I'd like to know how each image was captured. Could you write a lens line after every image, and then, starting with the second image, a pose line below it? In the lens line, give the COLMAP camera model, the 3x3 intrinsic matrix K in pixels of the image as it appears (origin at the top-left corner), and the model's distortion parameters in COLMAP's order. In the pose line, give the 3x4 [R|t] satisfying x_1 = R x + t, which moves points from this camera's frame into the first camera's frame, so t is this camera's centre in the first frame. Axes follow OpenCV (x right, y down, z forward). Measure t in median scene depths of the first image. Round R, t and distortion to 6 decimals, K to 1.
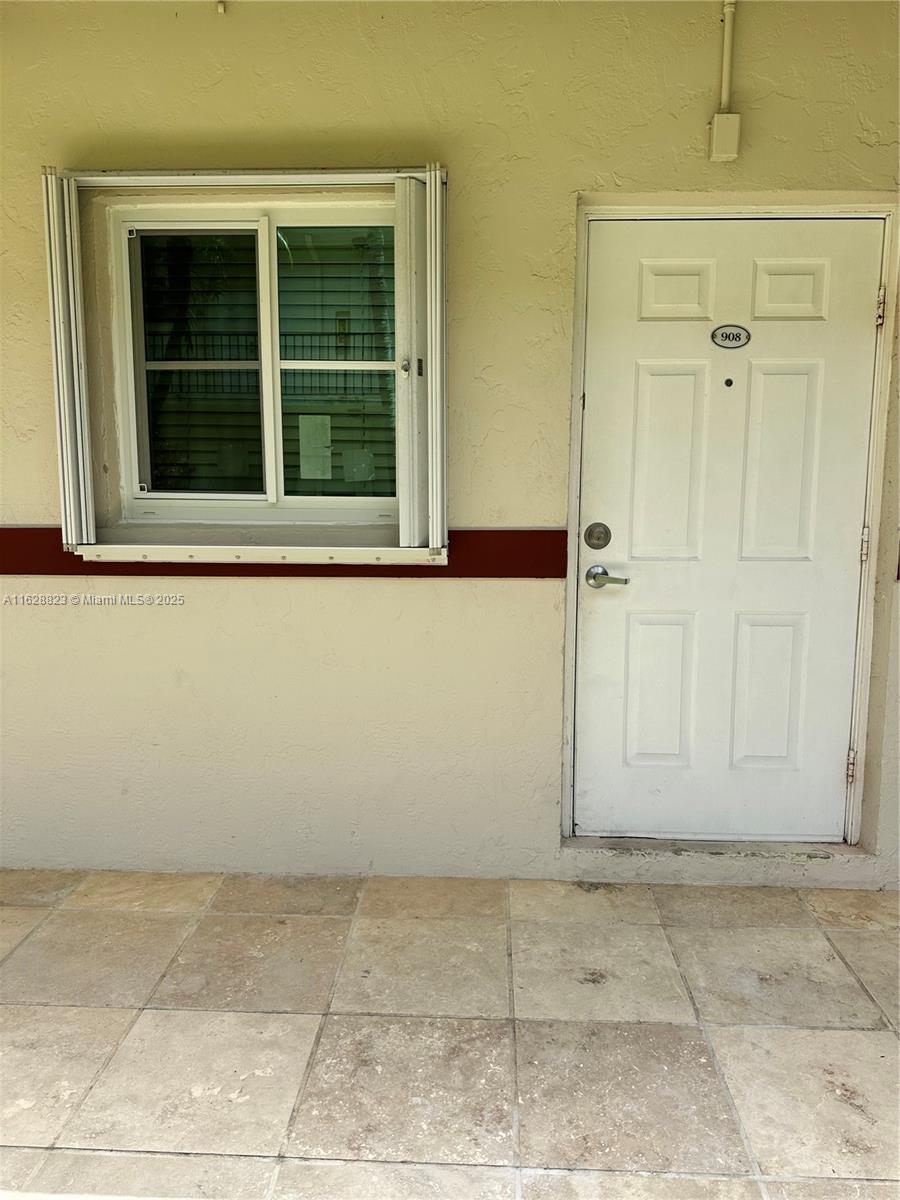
lens RADIAL K [[847.2, 0, 448.1], [0, 847.2, 592.5], [0, 0, 1]] dist [0.147334, -0.291440]
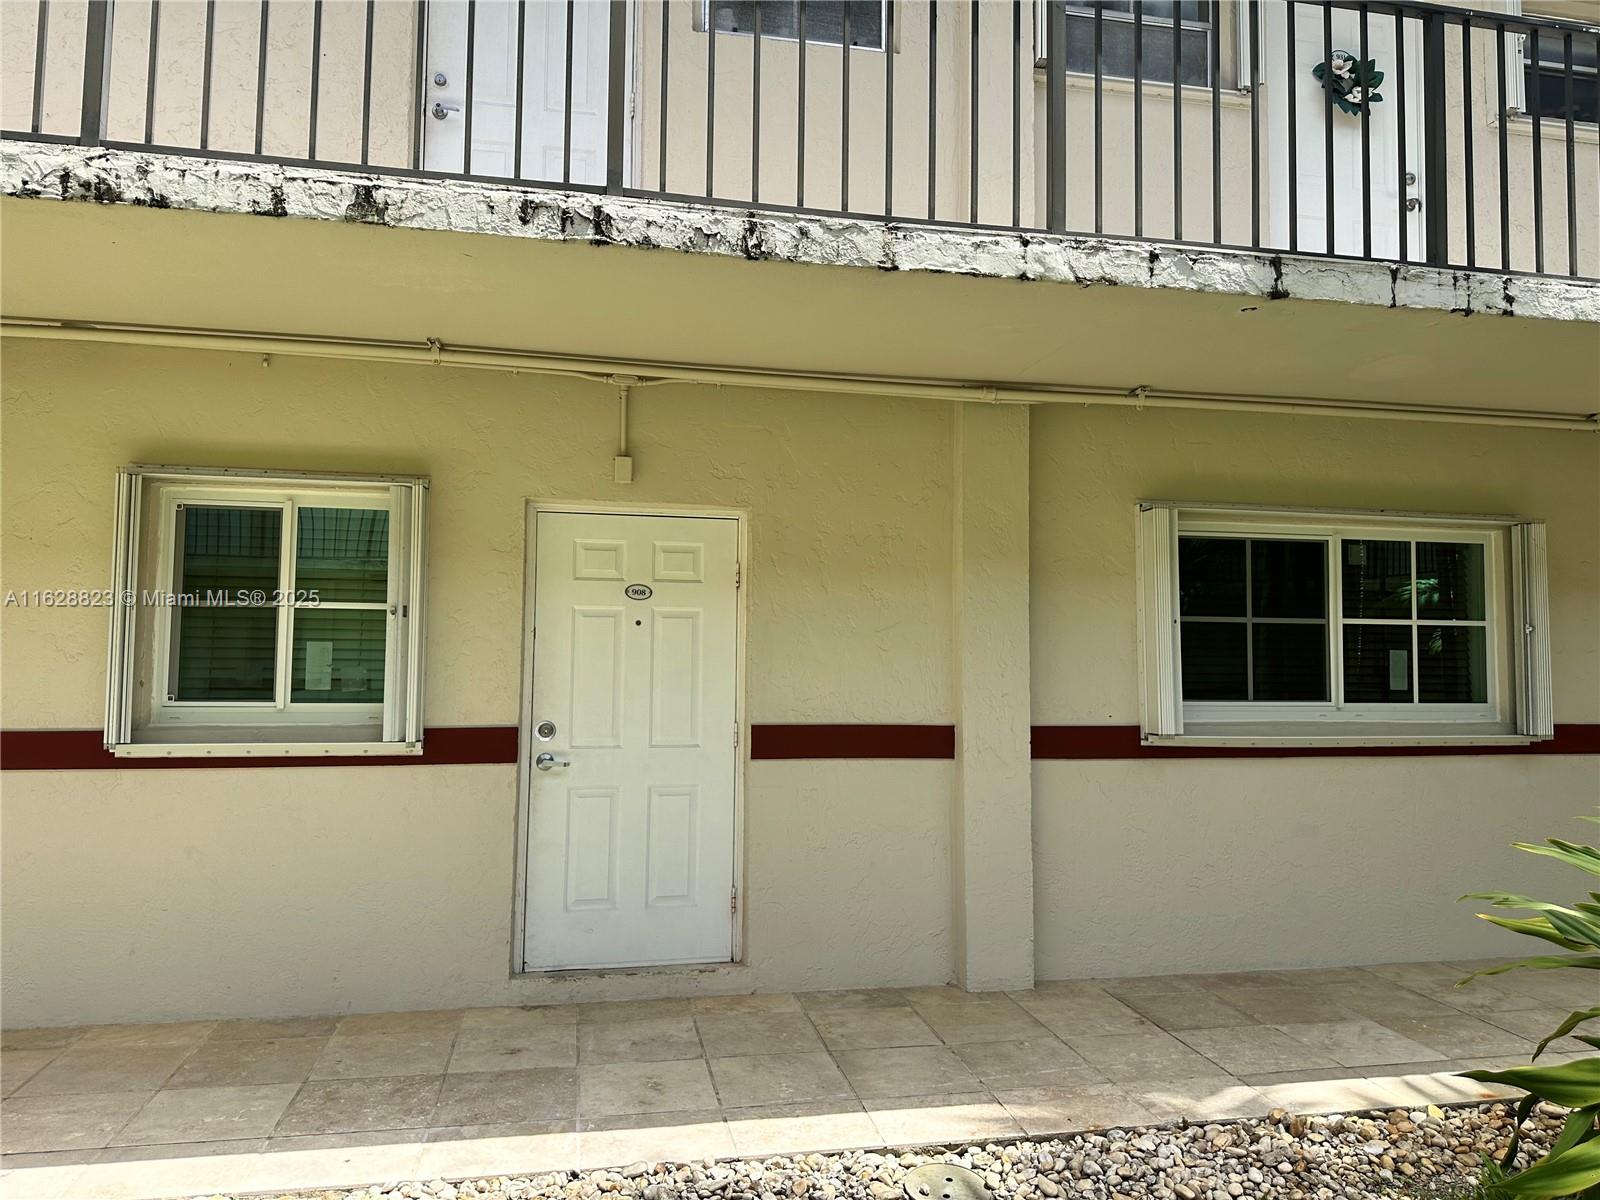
lens RADIAL K [[1124.5, 0, 794.0], [0, 1124.5, 591.1], [0, 0, 1]] dist [0.089392, -0.119212]
pose [[0.970641, 0.022611, 0.239466, 0.130165], [0.021861, 0.983158, -0.181444, 0.049304], [-0.239536, 0.181352, 0.953800, -0.864233]]
